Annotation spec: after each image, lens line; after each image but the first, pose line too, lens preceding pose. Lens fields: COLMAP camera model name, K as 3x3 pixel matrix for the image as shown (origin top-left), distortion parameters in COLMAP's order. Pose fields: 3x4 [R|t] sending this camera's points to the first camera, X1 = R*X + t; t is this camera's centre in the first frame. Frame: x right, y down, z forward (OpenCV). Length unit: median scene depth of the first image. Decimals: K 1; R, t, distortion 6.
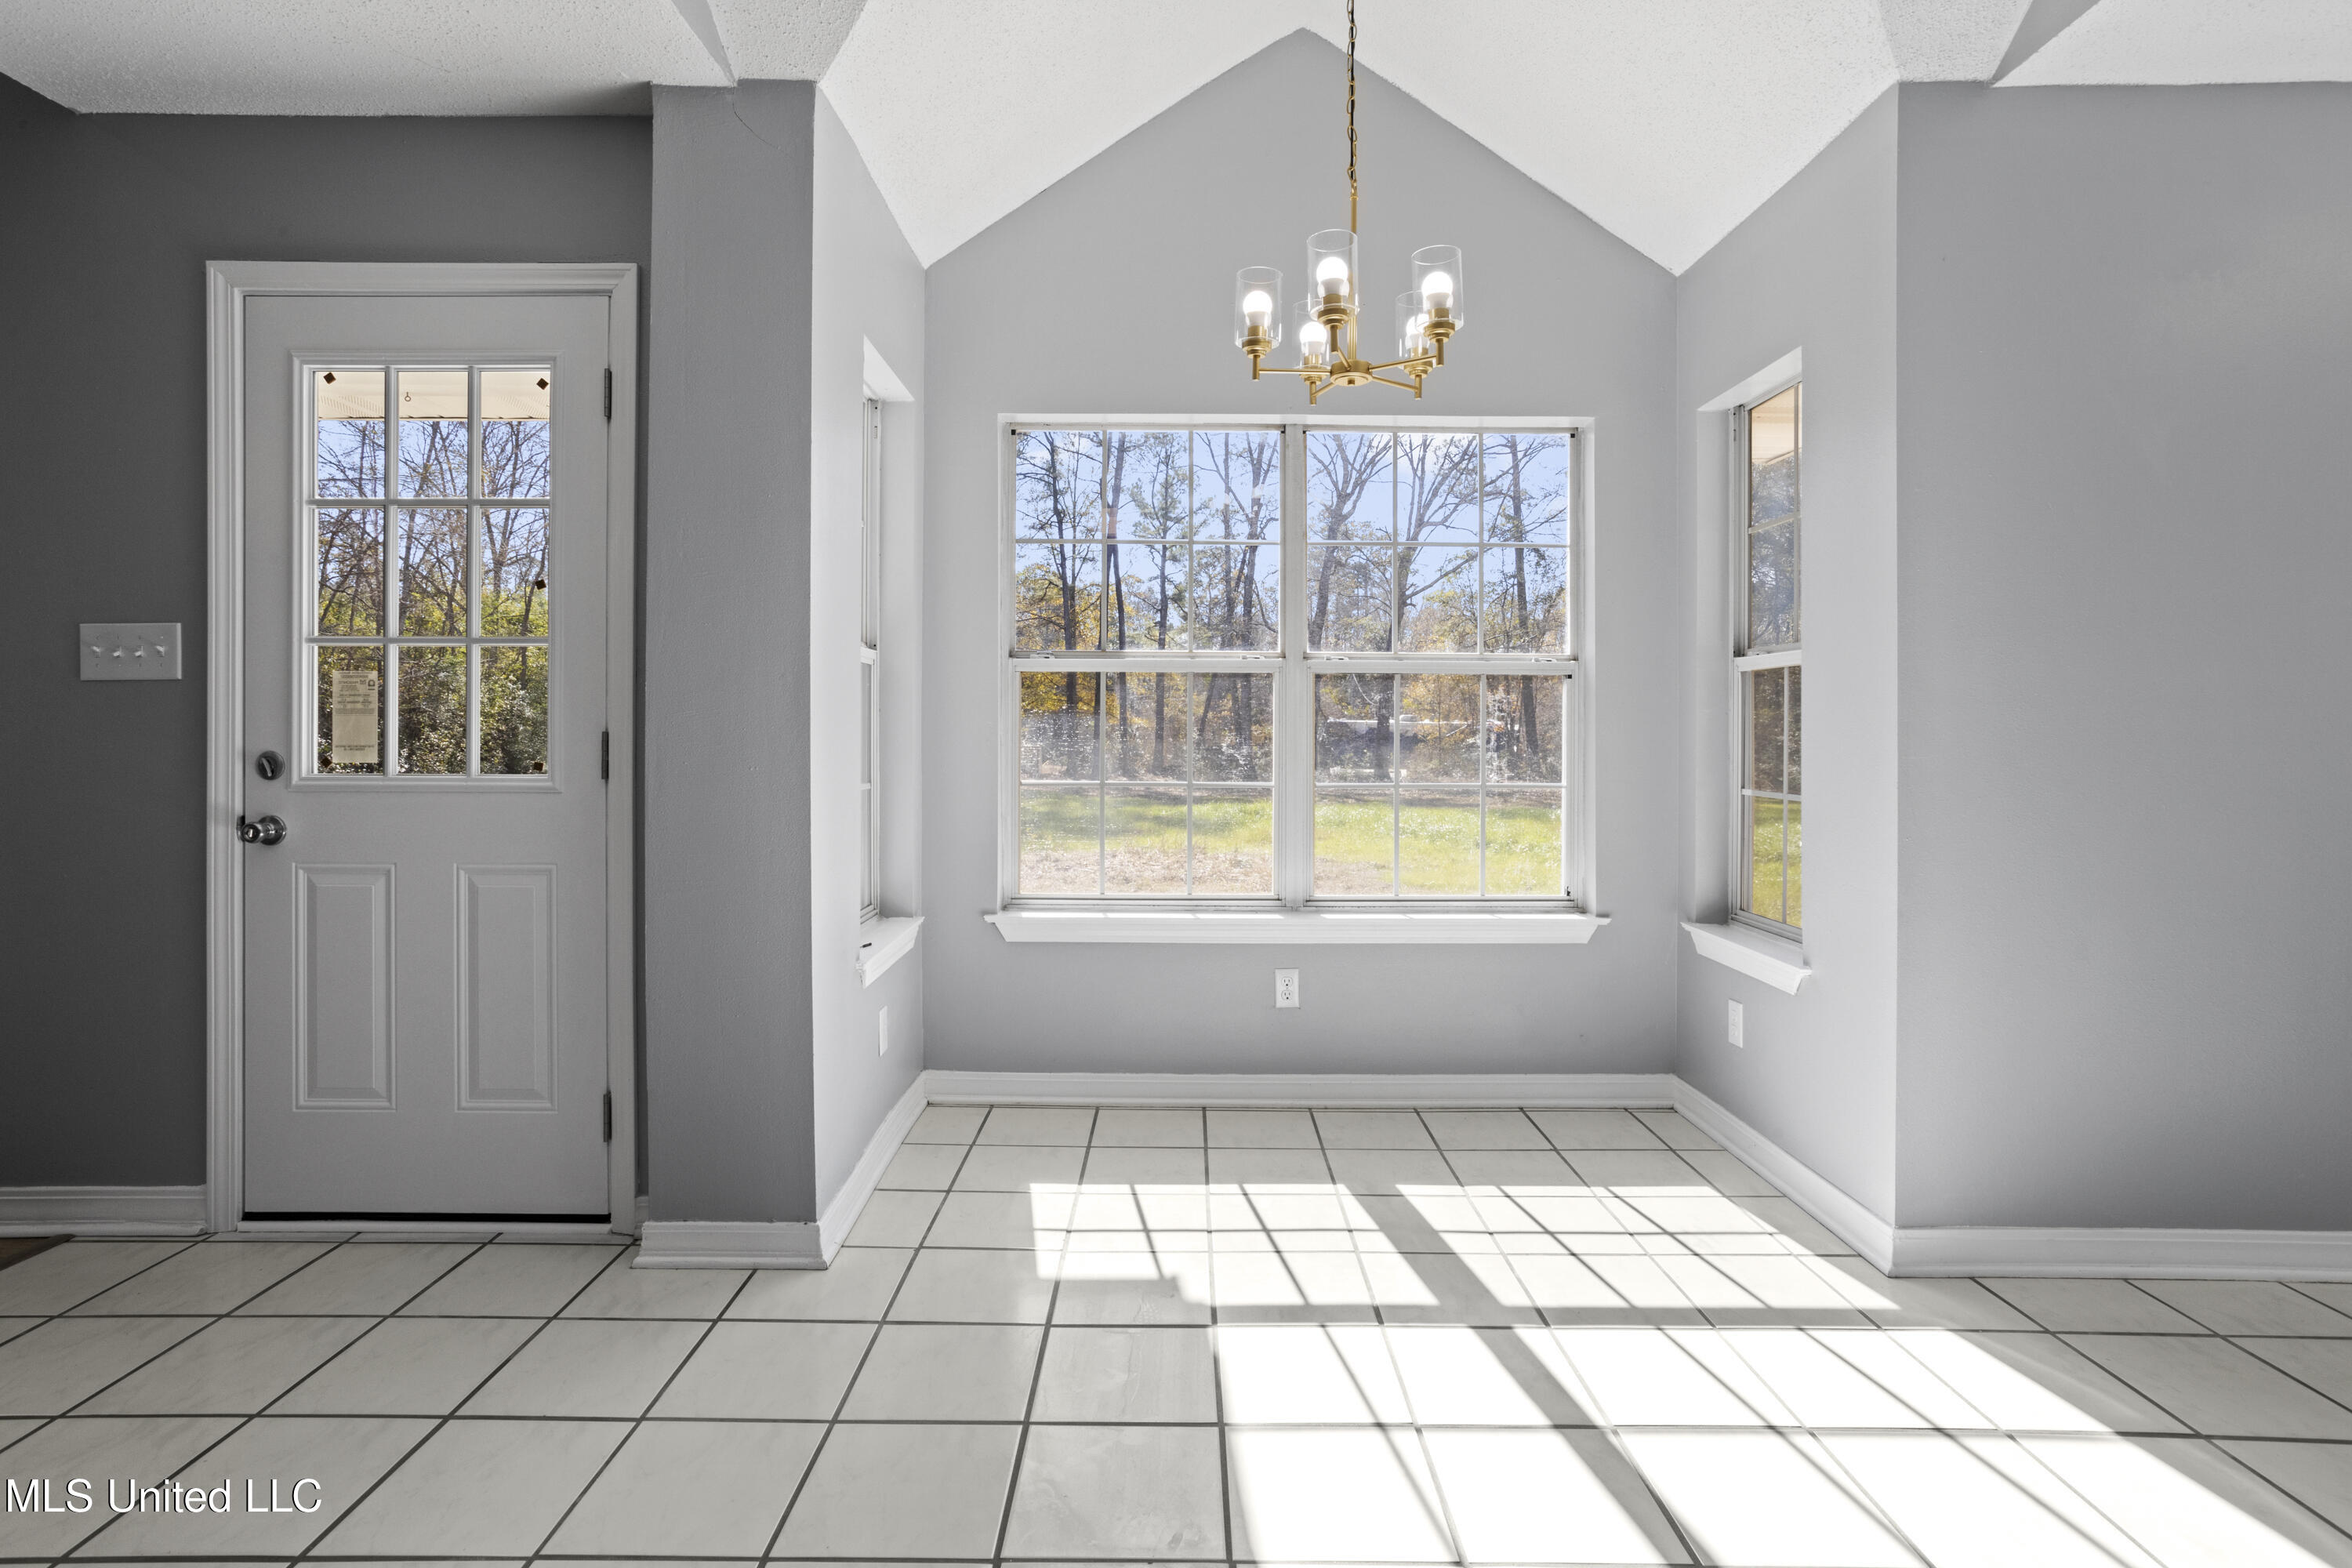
lens RADIAL K [[1199.9, 0, 1174.8], [0, 1199.9, 729.2], [0, 0, 1]] dist [0.000153, 0.000004]
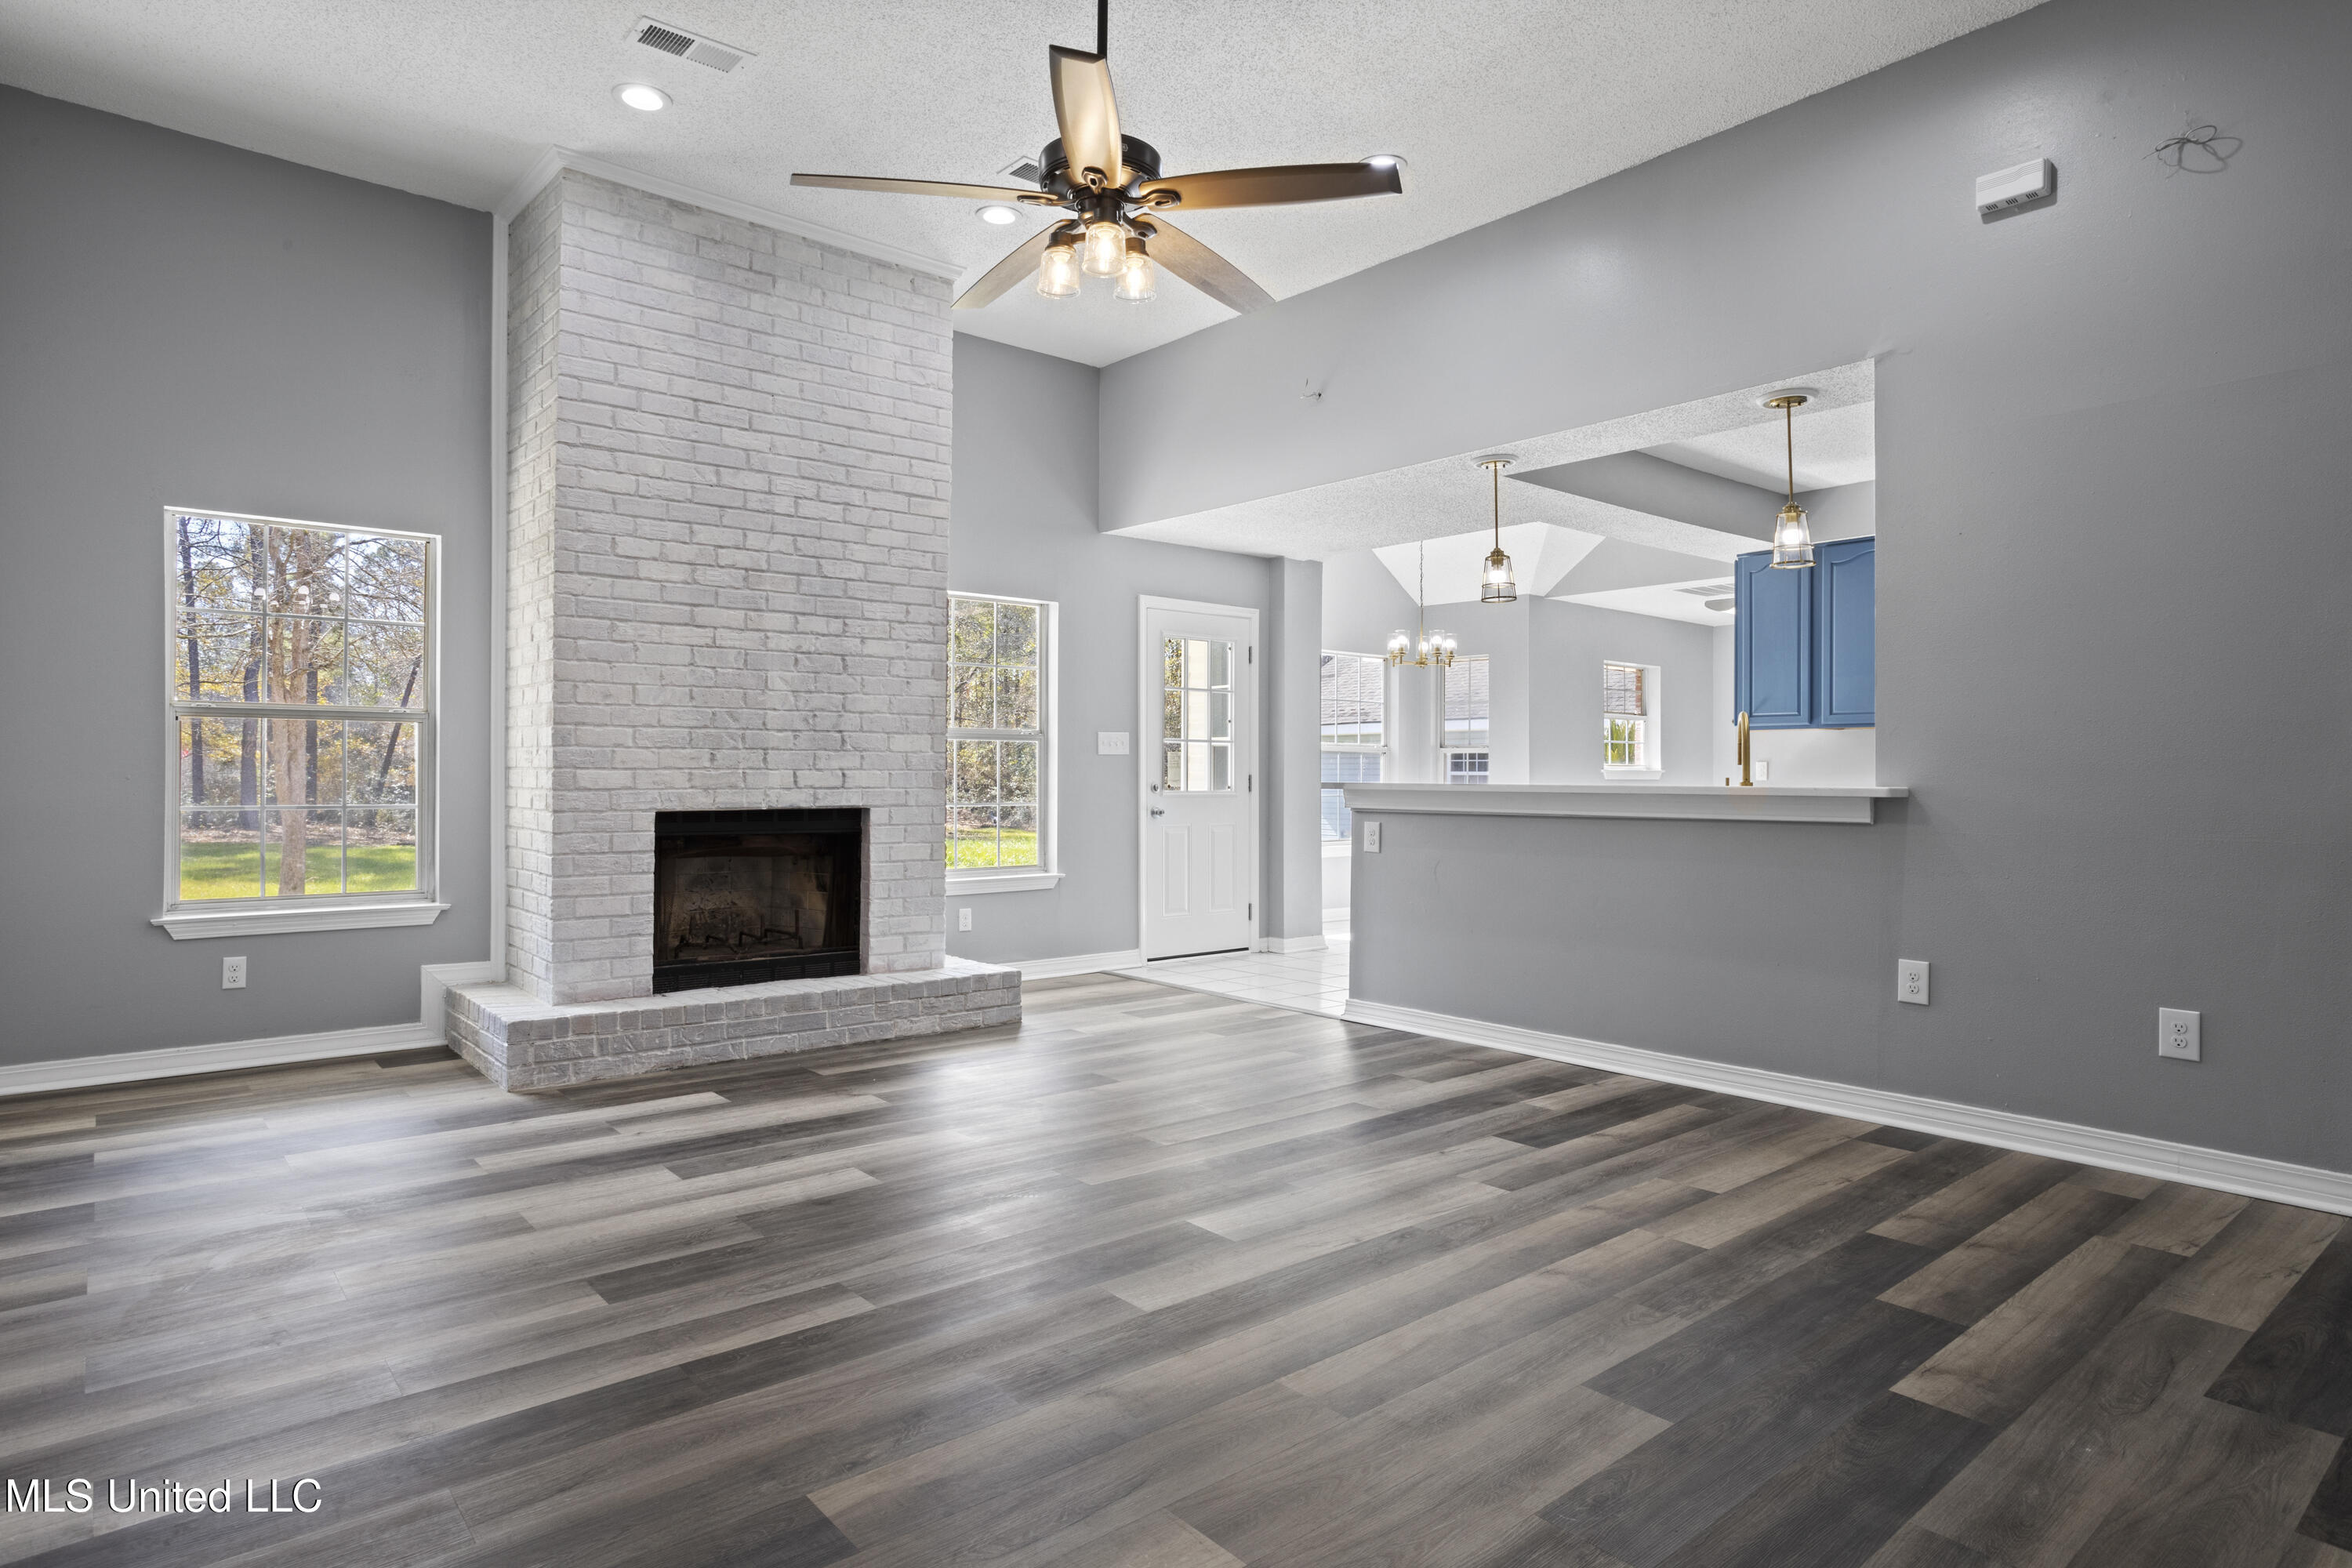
lens RADIAL K [[1299.9, 0, 1176.4], [0, 1299.9, 770.8], [0, 0, 1]] dist [-0.053594, 0.041489]
pose [[0.761950, 0.000381, 0.647636, -2.560058], [-0.000747, 1.000000, 0.000291, -0.009470], [-0.647636, -0.000705, 0.761950, -1.192566]]
